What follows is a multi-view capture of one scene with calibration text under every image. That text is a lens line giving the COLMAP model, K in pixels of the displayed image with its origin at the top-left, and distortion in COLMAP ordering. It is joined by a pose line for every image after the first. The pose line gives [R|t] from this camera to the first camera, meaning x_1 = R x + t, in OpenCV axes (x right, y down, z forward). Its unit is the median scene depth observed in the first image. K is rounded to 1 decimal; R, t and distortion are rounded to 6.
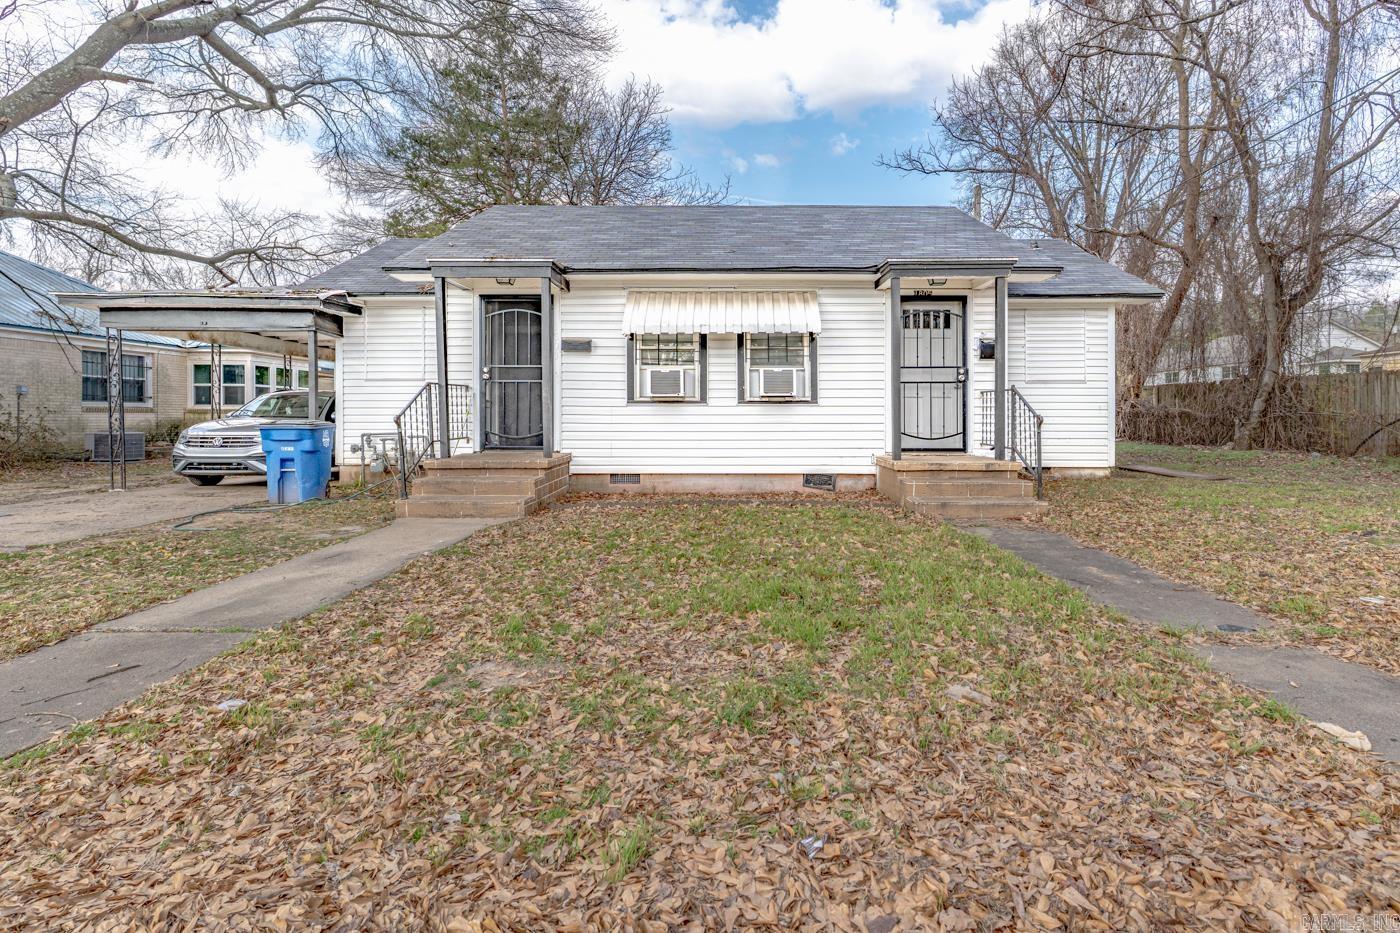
lens RADIAL K [[667.1, 0, 693.3], [0, 667.1, 427.1], [0, 0, 1]] dist [0.013562, 0.000010]
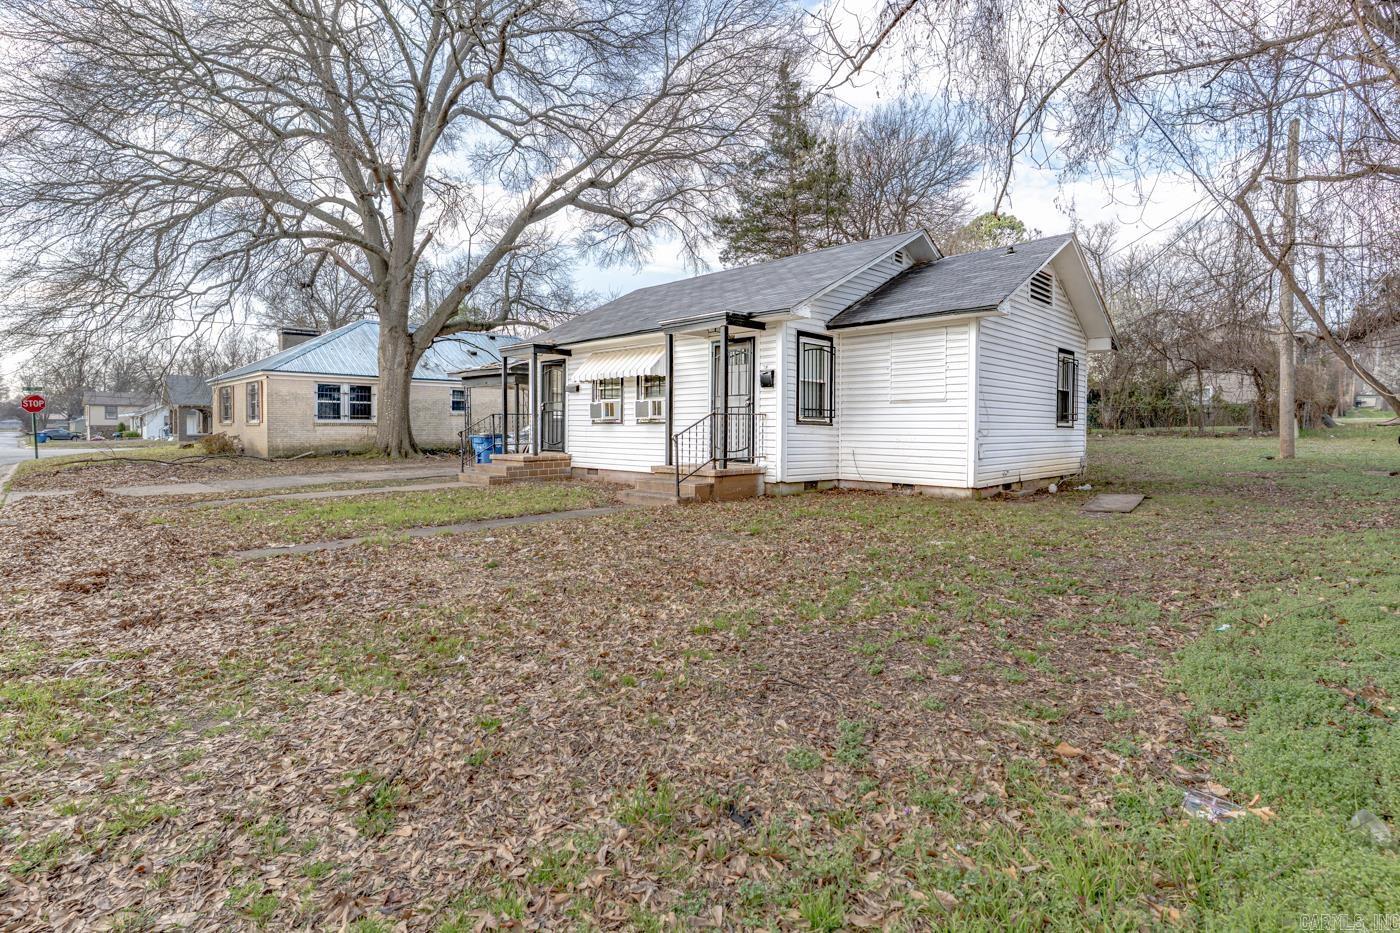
lens RADIAL K [[667.1, 0, 699.2], [0, 667.1, 471.7], [0, 0, 1]] dist [0.013562, 0.000010]
pose [[0.715701, 0.047596, -0.696784, 1.196783], [-0.021556, 0.998705, 0.046078, -0.000450], [0.698074, -0.017959, 0.715800, 0.039721]]
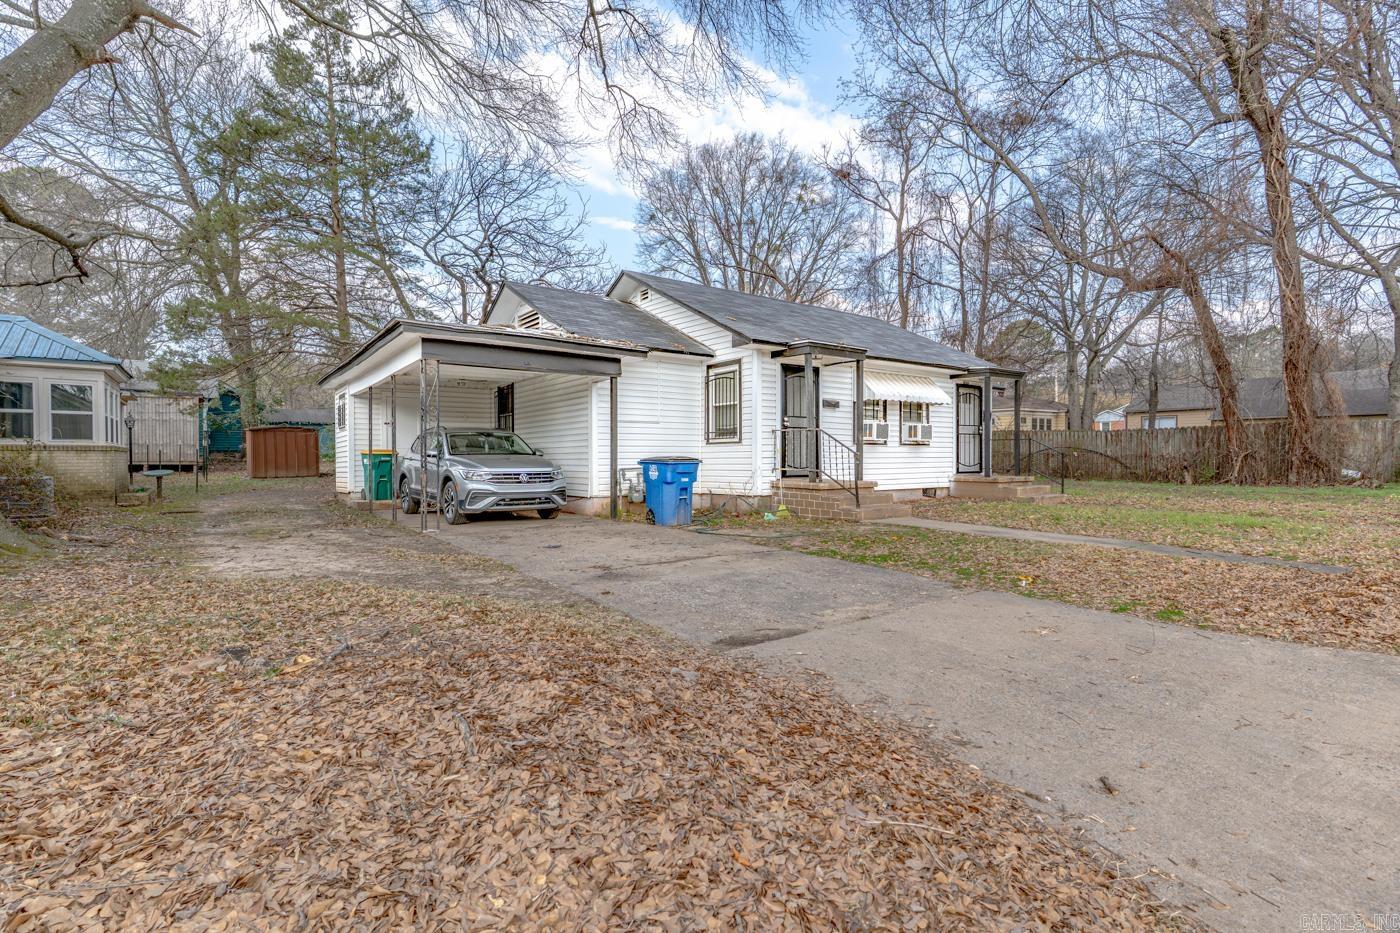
lens RADIAL K [[667.1, 0, 695.4], [0, 667.1, 465.7], [0, 0, 1]] dist [0.013562, 0.000010]
pose [[0.796480, -0.011336, 0.604559, -1.275914], [0.007644, 0.999933, 0.008679, -0.003921], [-0.604617, -0.002292, 0.796513, 0.029988]]
